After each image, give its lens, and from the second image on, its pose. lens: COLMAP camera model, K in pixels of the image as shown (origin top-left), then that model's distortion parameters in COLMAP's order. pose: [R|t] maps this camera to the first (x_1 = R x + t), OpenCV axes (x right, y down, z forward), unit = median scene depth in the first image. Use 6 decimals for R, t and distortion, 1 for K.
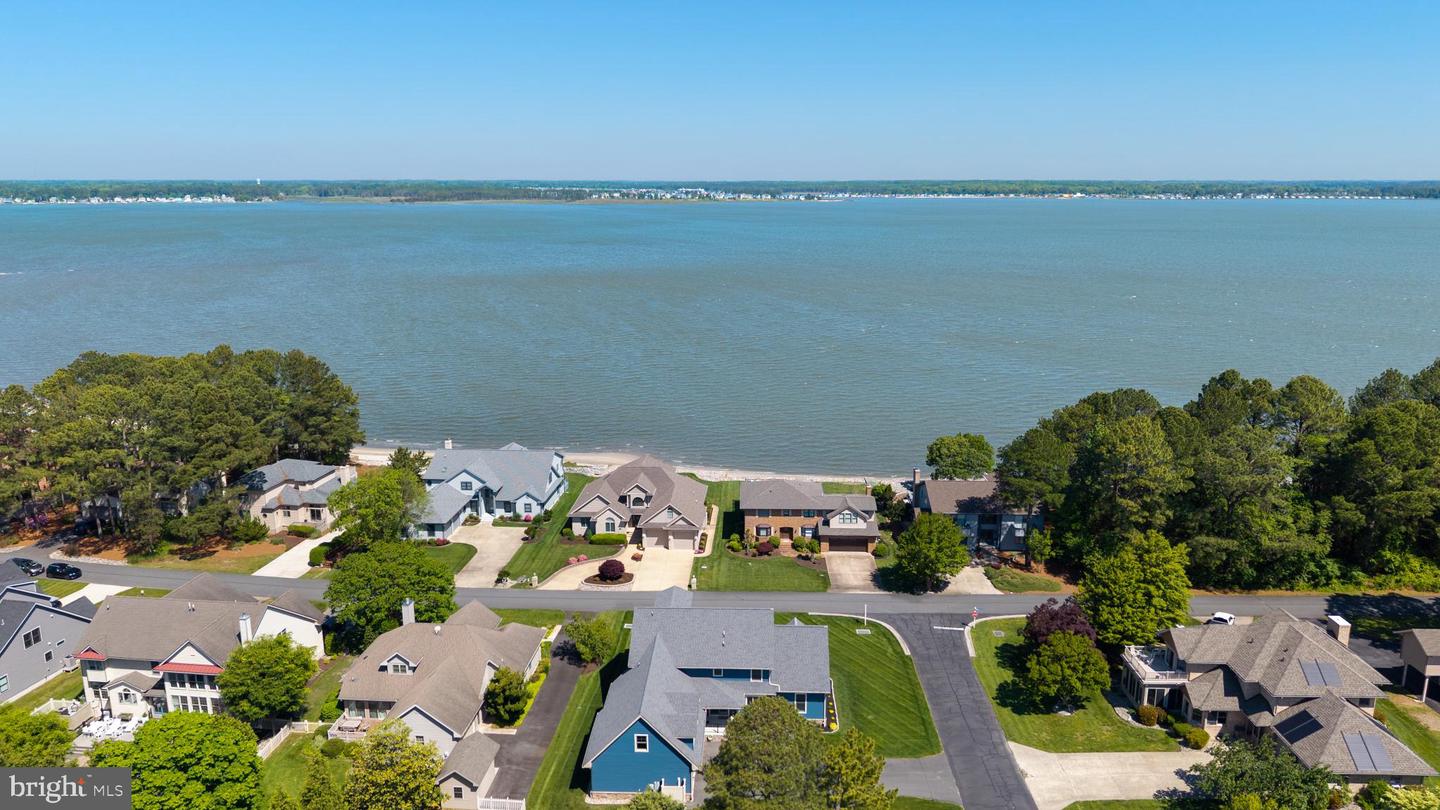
lens RADIAL K [[975.2, 0, 734.3], [0, 975.2, 400.1], [0, 0, 1]] dist [0.114995, -0.200678]
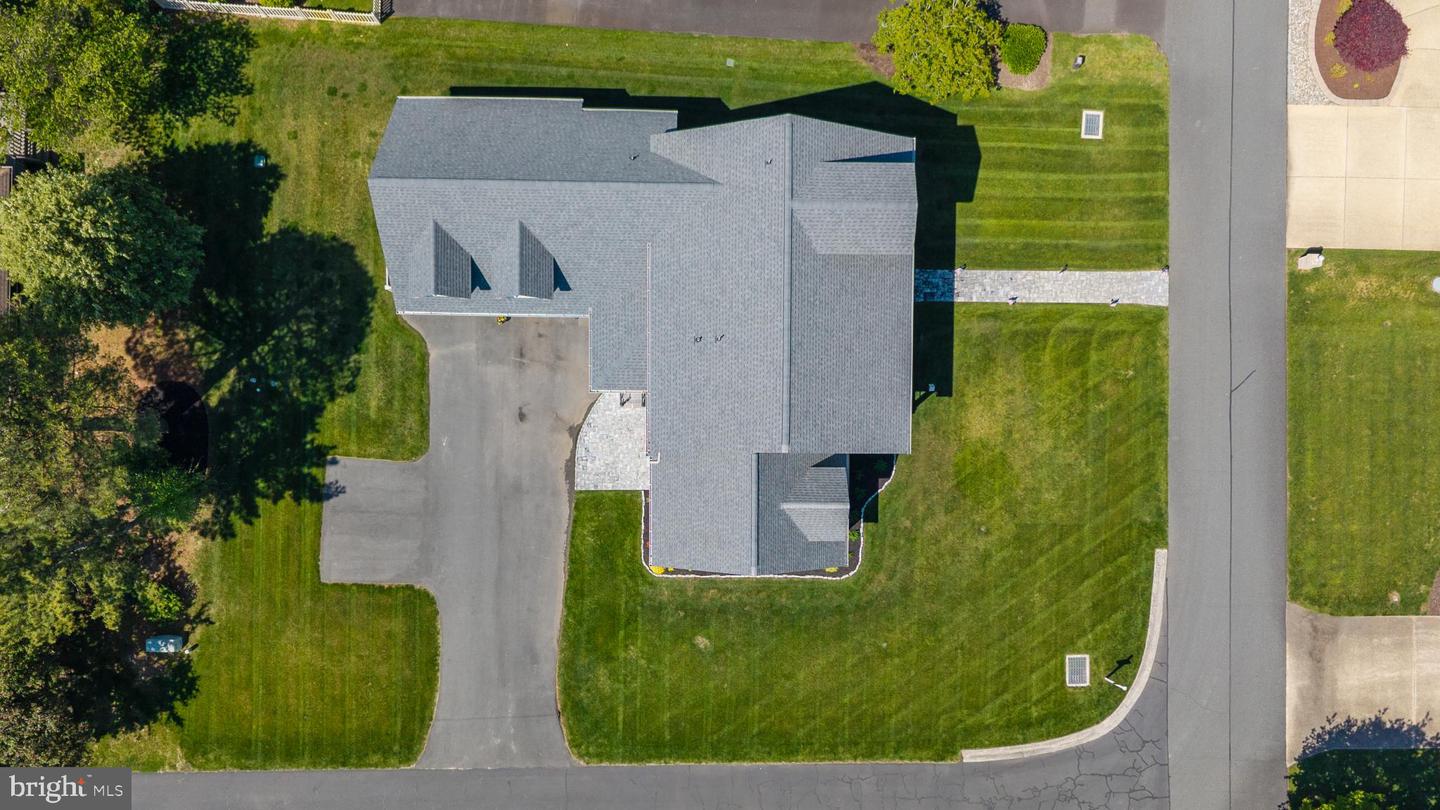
lens RADIAL K [[959.0, 0, 723.2], [0, 959.0, 403.8], [0, 0, 1]] dist [0.056599, -0.074051]
pose [[0.018545, 0.999754, 0.012156, 0.006284], [-0.229473, -0.007578, 0.973286, -0.113651], [0.973138, -0.020839, 0.229276, 0.620616]]
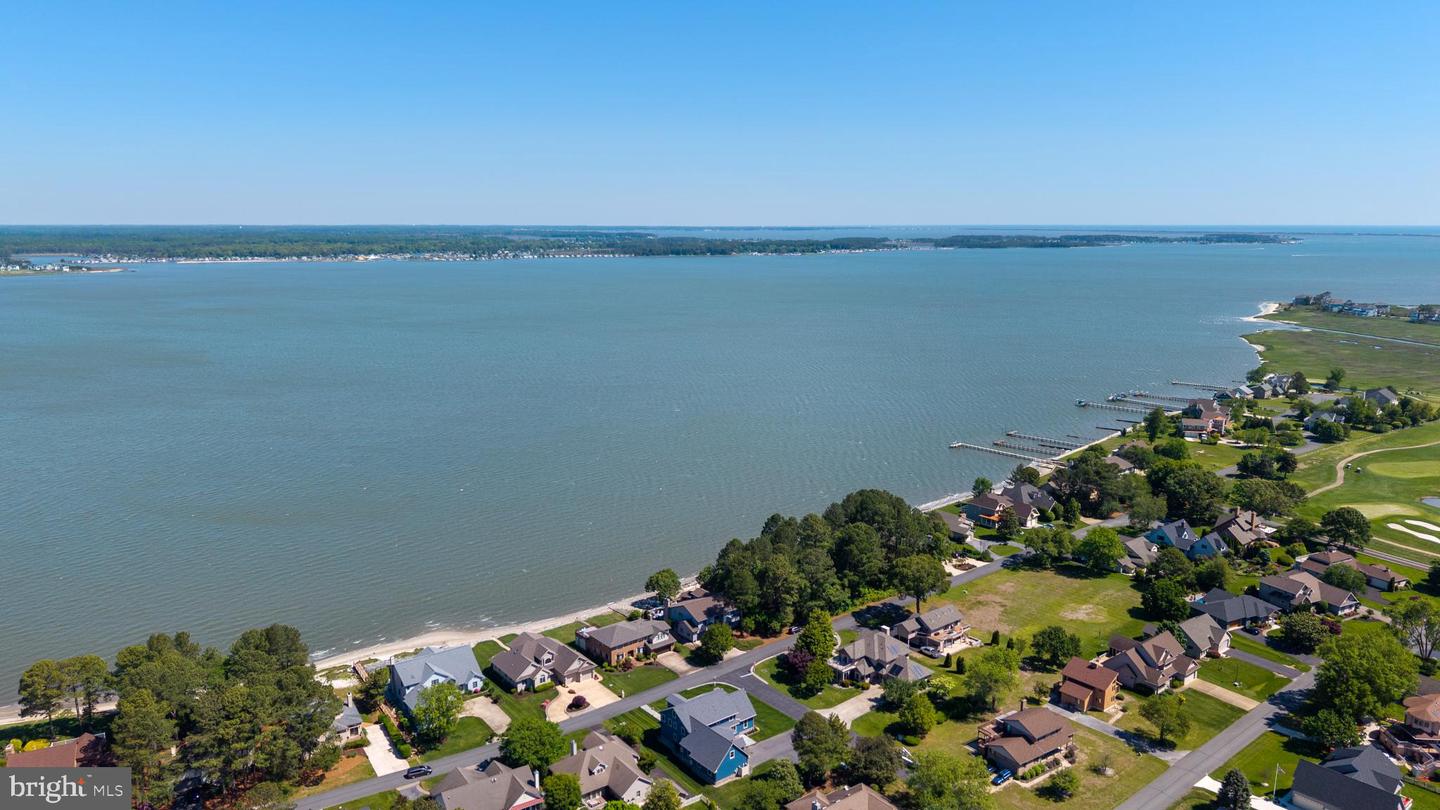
lens RADIAL K [[959.0, 0, 723.2], [0, 959.0, 403.8], [0, 0, 1]] dist [0.056599, -0.074051]
pose [[0.762869, -0.118693, 0.635565, -0.911309], [0.141522, 0.989822, 0.014983, -0.332599], [-0.630874, 0.078516, 0.771902, -0.545614]]
